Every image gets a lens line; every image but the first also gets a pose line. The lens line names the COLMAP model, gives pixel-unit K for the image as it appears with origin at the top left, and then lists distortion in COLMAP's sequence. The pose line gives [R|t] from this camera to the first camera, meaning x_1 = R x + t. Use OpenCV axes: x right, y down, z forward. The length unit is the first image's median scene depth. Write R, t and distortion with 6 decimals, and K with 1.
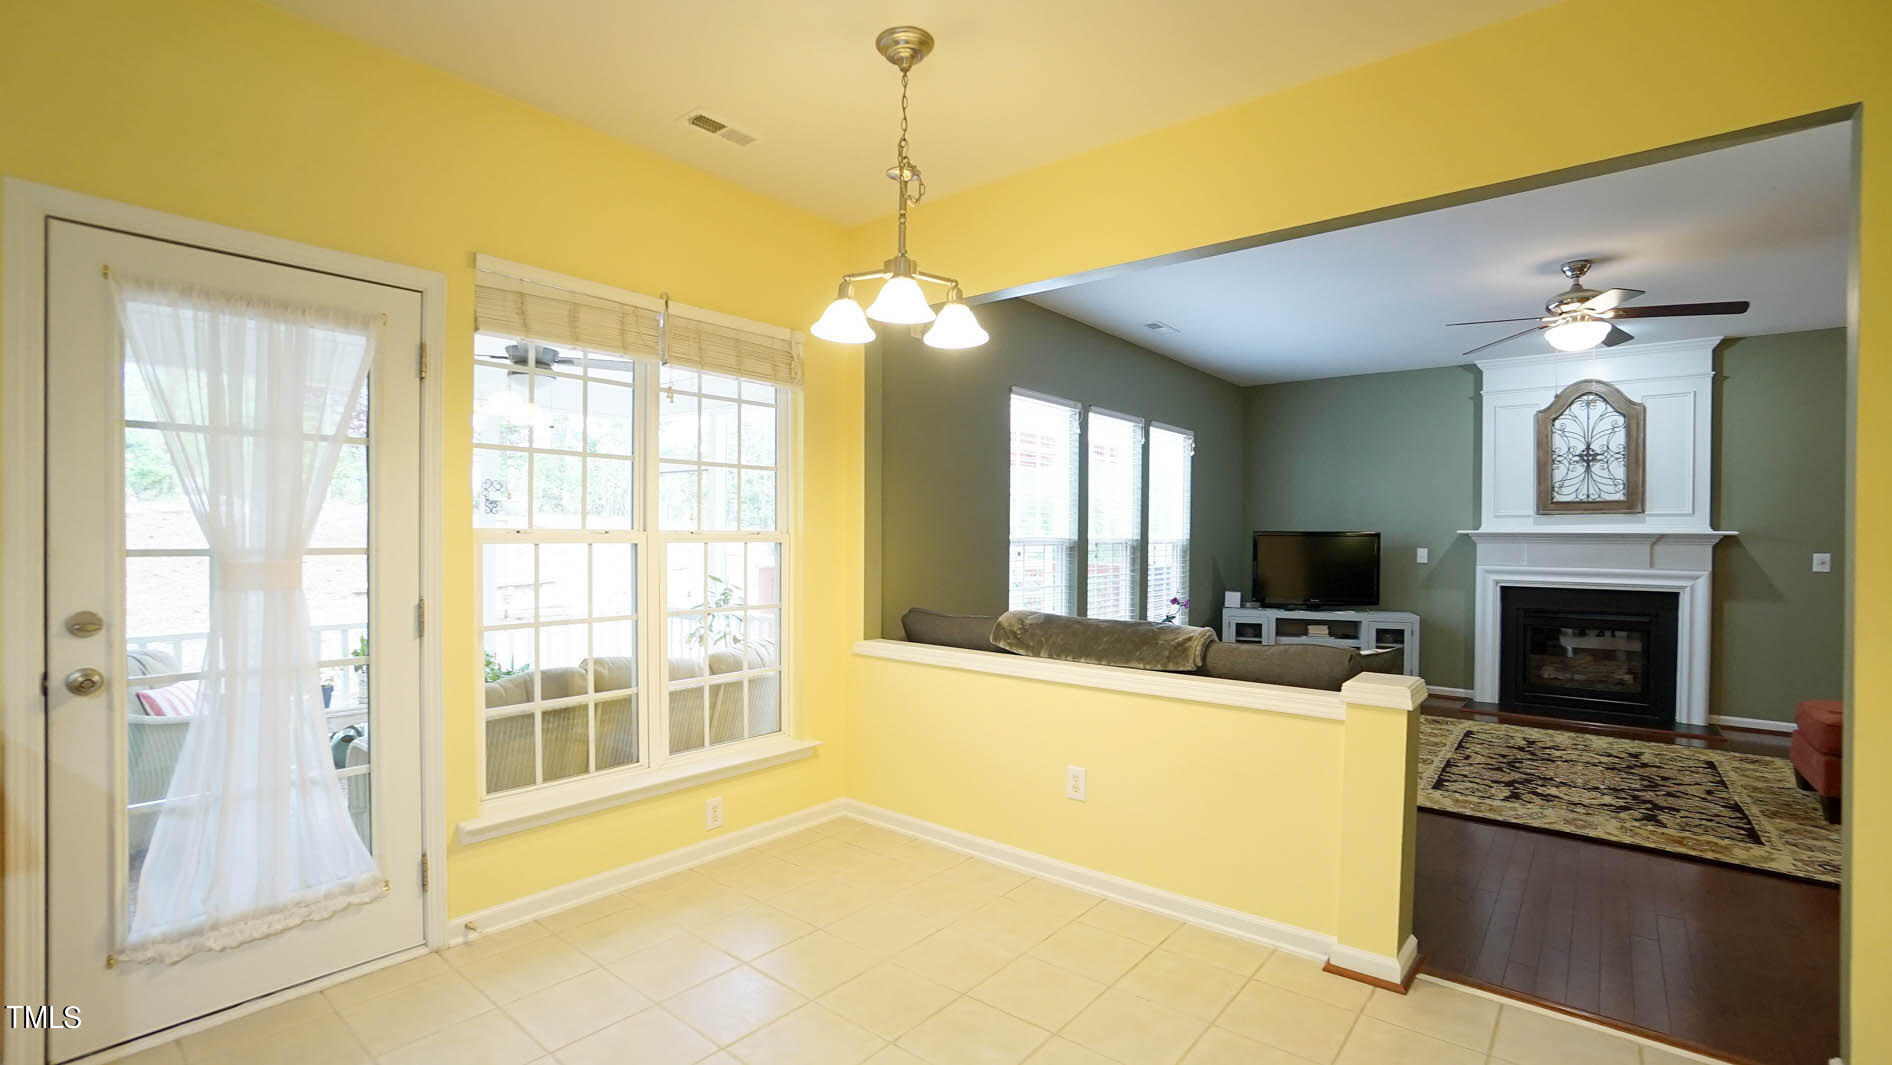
lens RADIAL K [[829.8, 0, 934.1], [0, 829.8, 545.1], [0, 0, 1]] dist [-0.069029, 0.024290]
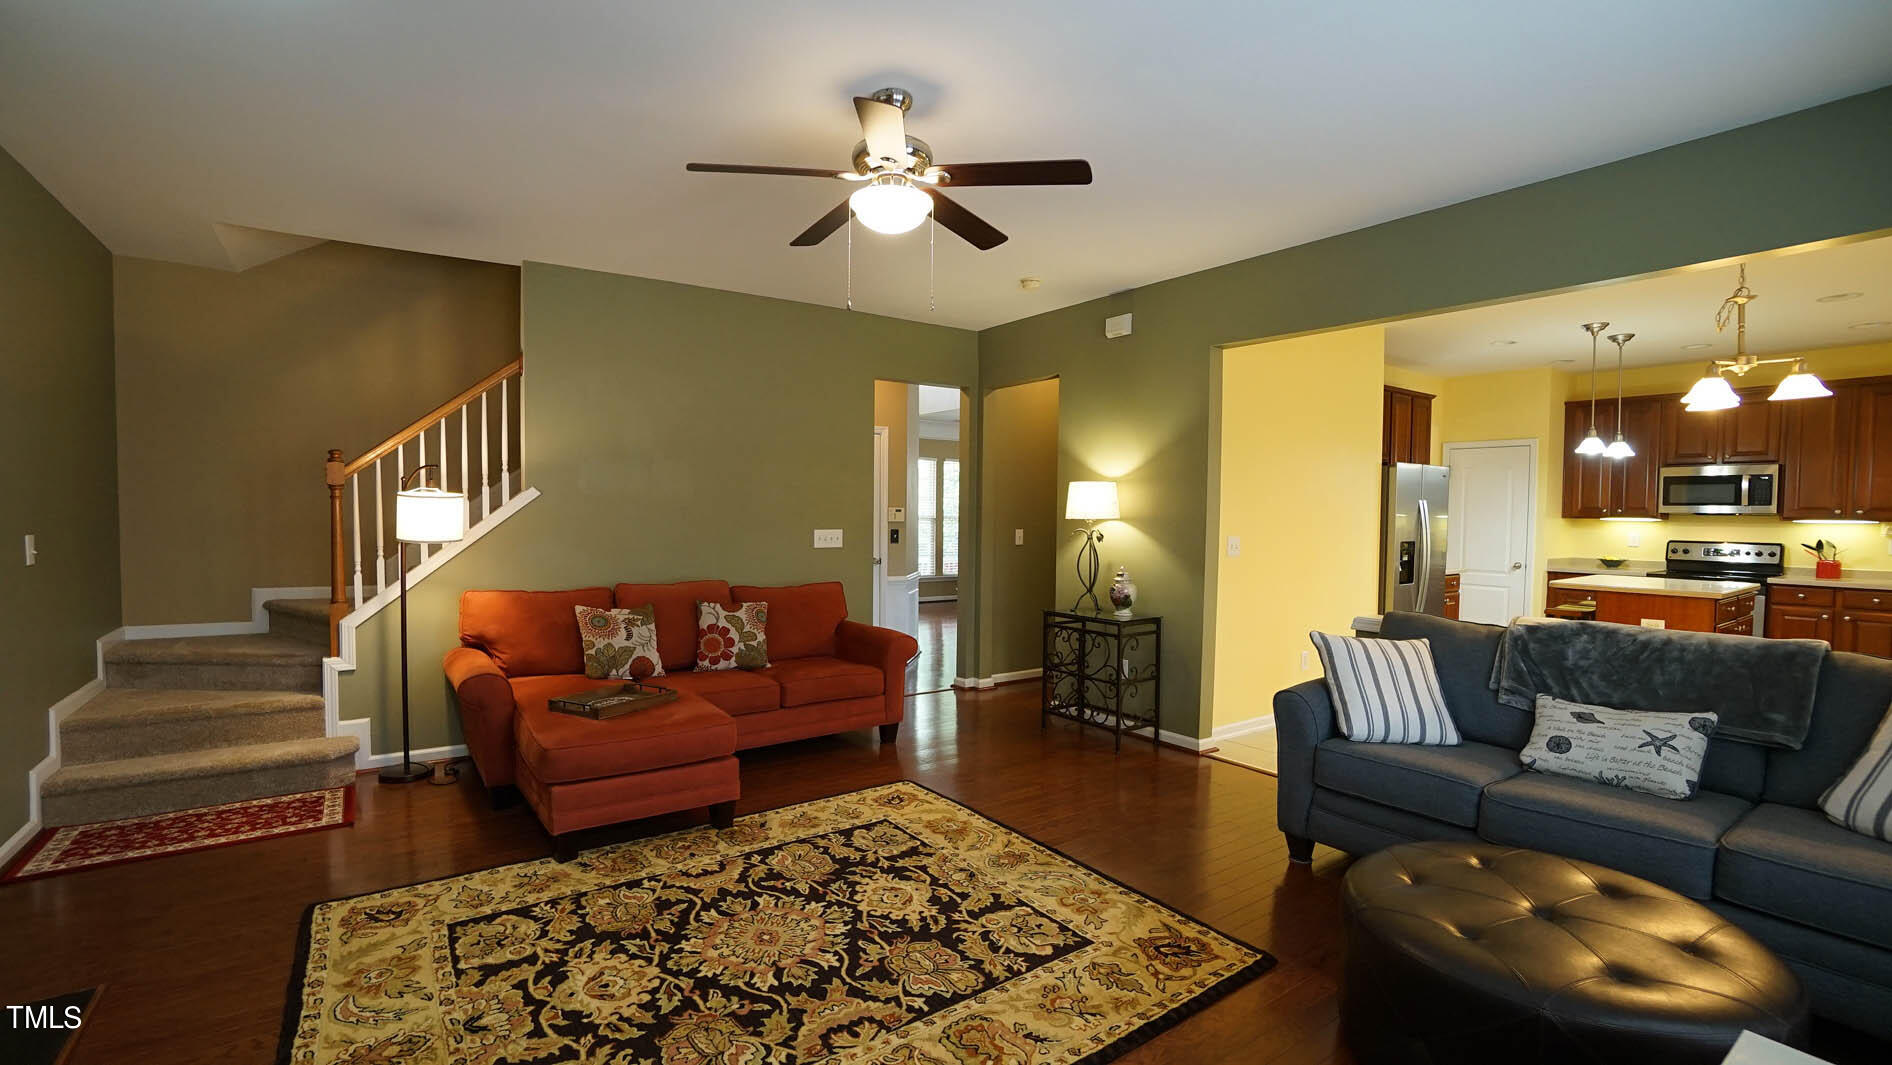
lens RADIAL K [[829.8, 0, 934.1], [0, 829.8, 545.1], [0, 0, 1]] dist [-0.069029, 0.024290]
pose [[-0.966751, -0.028263, 0.254153, 0.466503], [-0.015569, 0.998535, 0.051818, -0.020562], [-0.255245, 0.046138, -0.965775, 1.281766]]
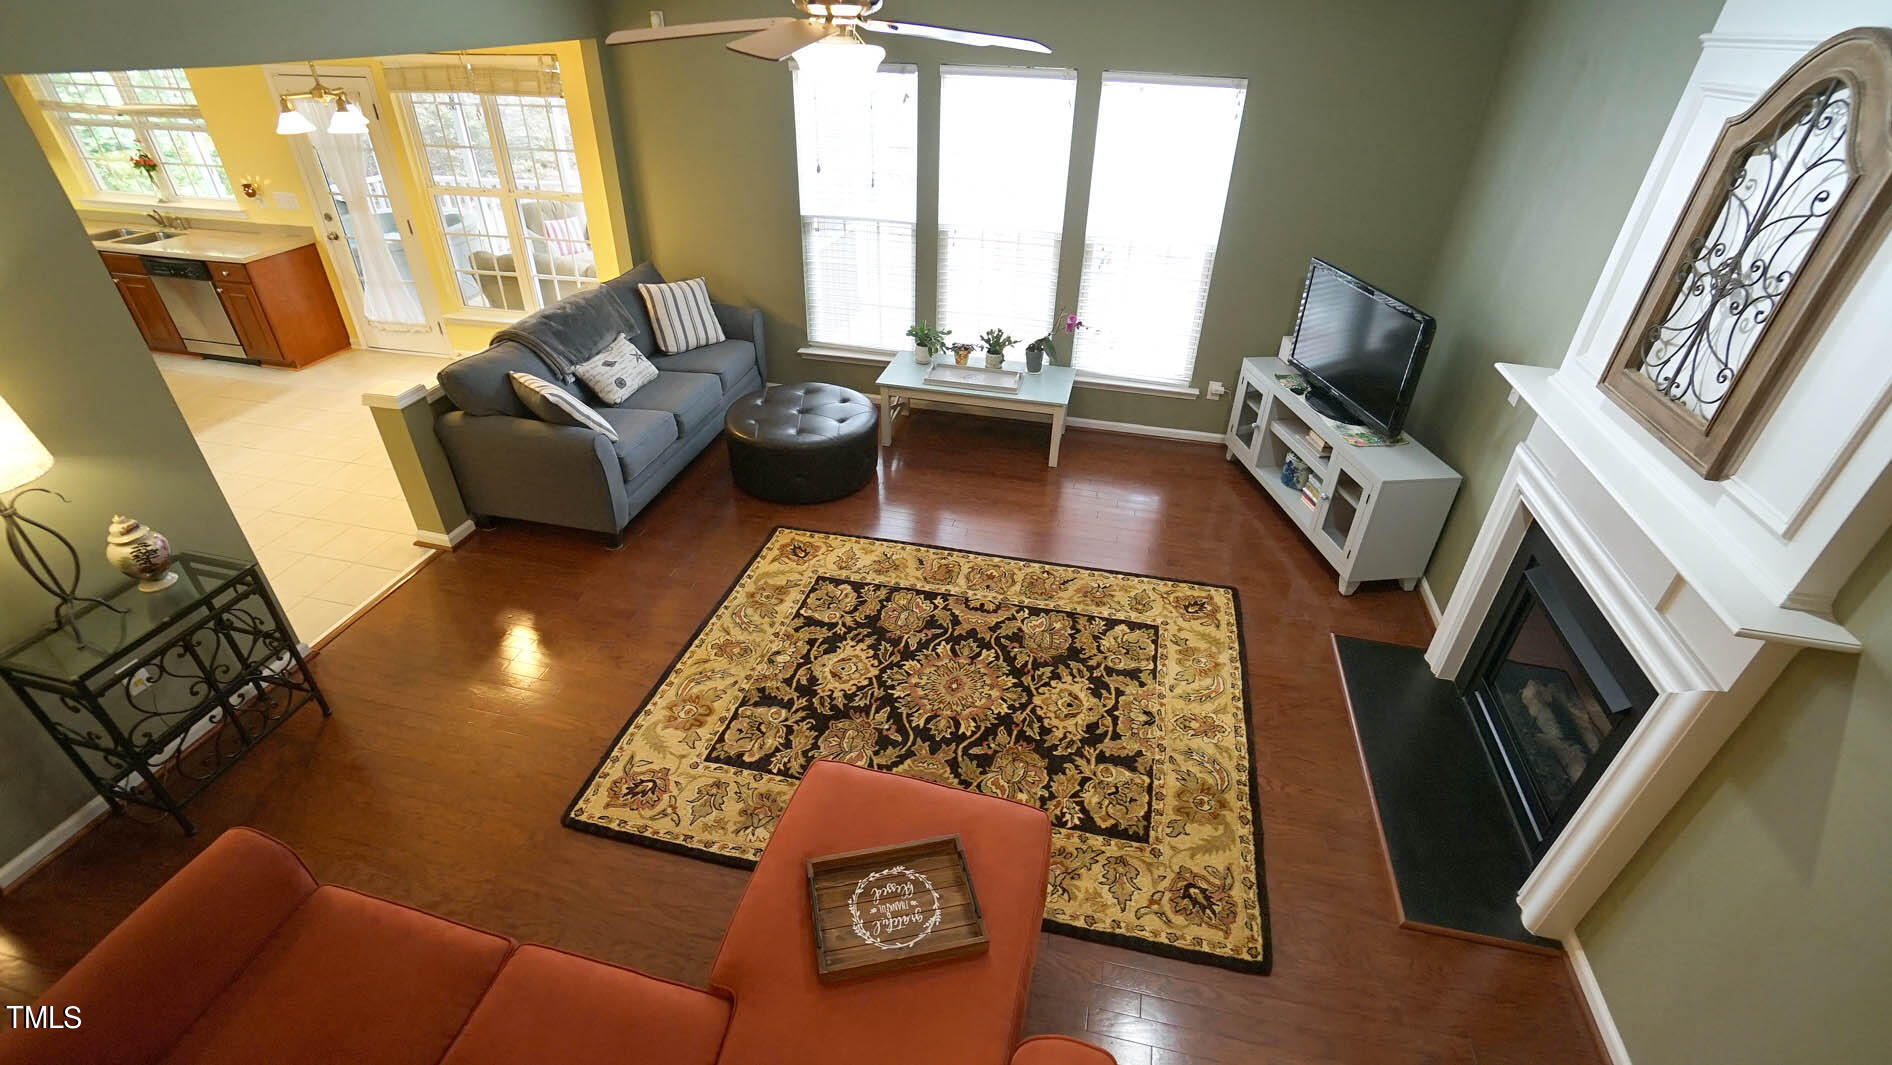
lens RADIAL K [[829.8, 0, 934.1], [0, 829.8, 545.1], [0, 0, 1]] dist [-0.069029, 0.024290]
pose [[0.452317, 0.499930, -0.738566, 1.118552], [-0.026548, 0.835301, 0.549151, -0.226956], [0.891462, -0.228783, 0.391093, 0.590541]]
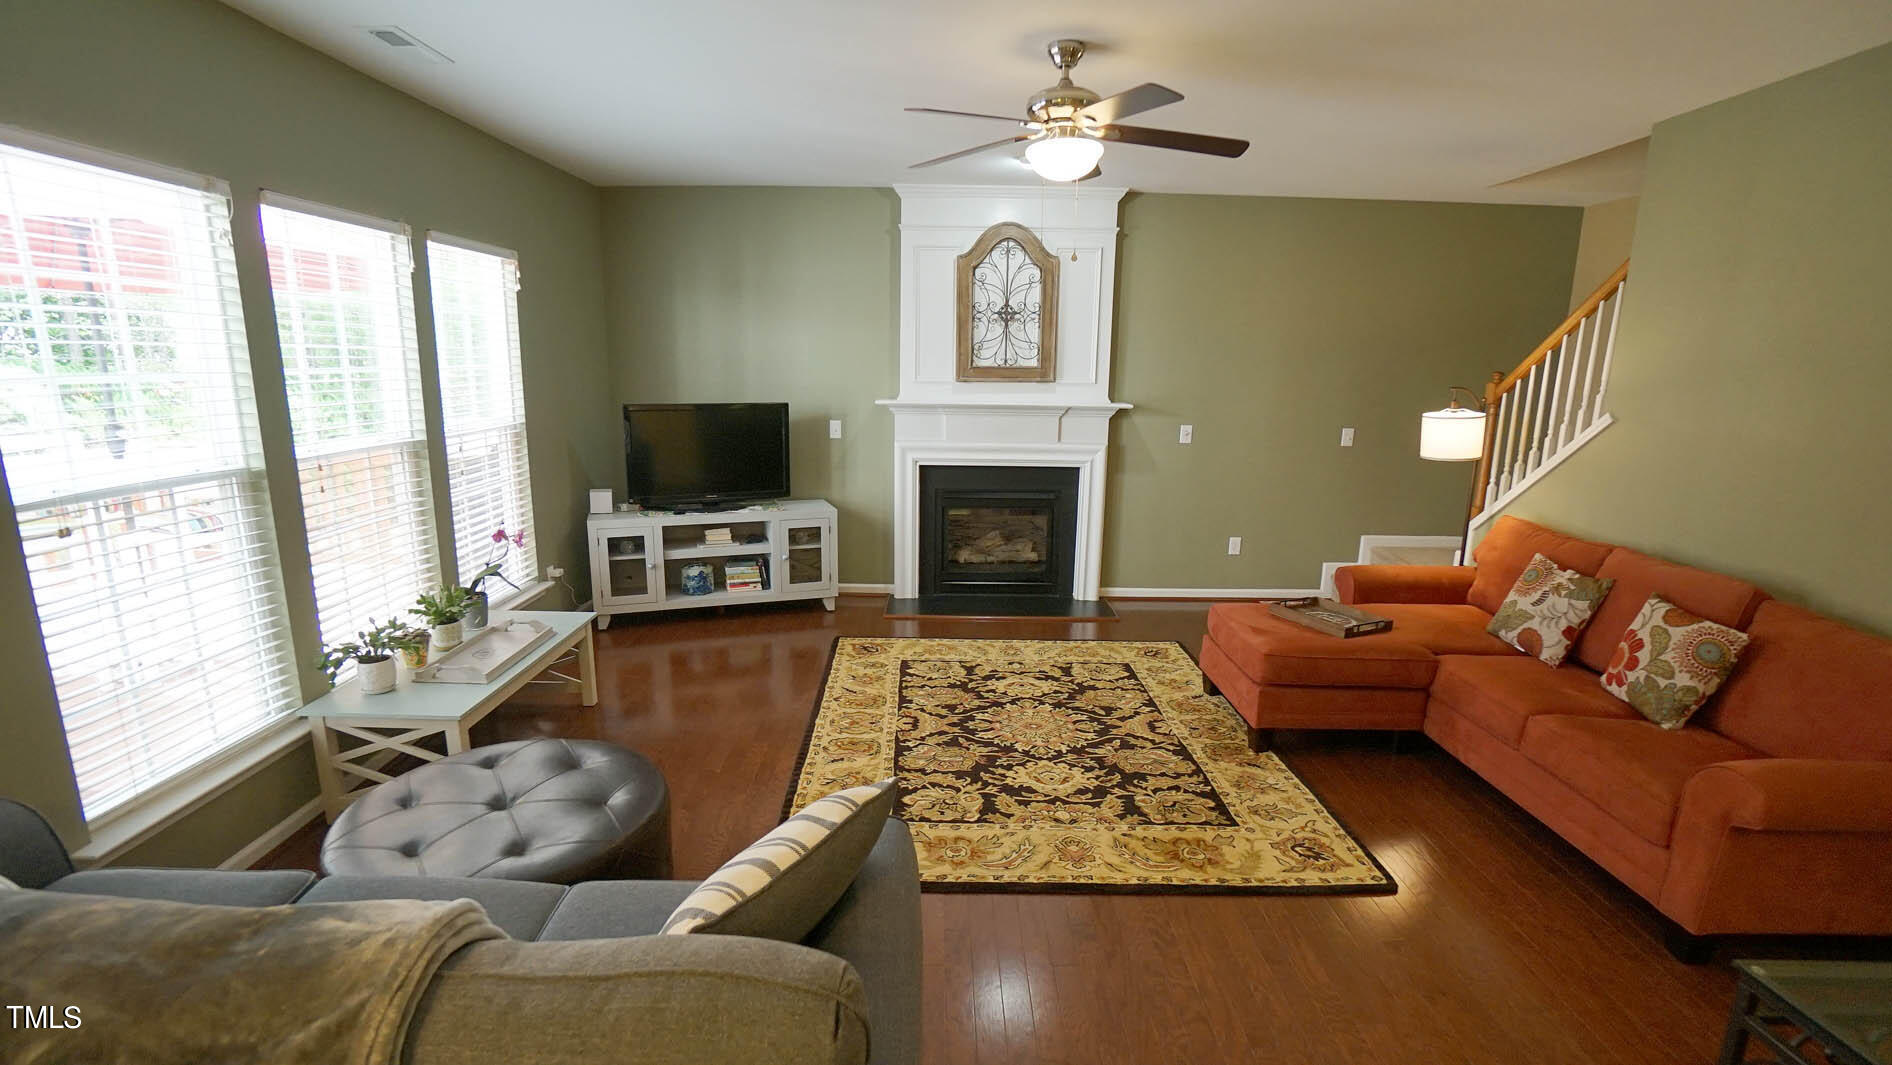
lens RADIAL K [[843.1, 0, 934.7], [0, 843.1, 542.3], [0, 0, 1]] dist [-0.067723, 0.025046]
pose [[0.767506, -0.135688, 0.626516, 0.177305], [0.000124, 0.977373, 0.211524, -0.070701], [-0.641041, -0.162269, 0.750157, 0.375339]]
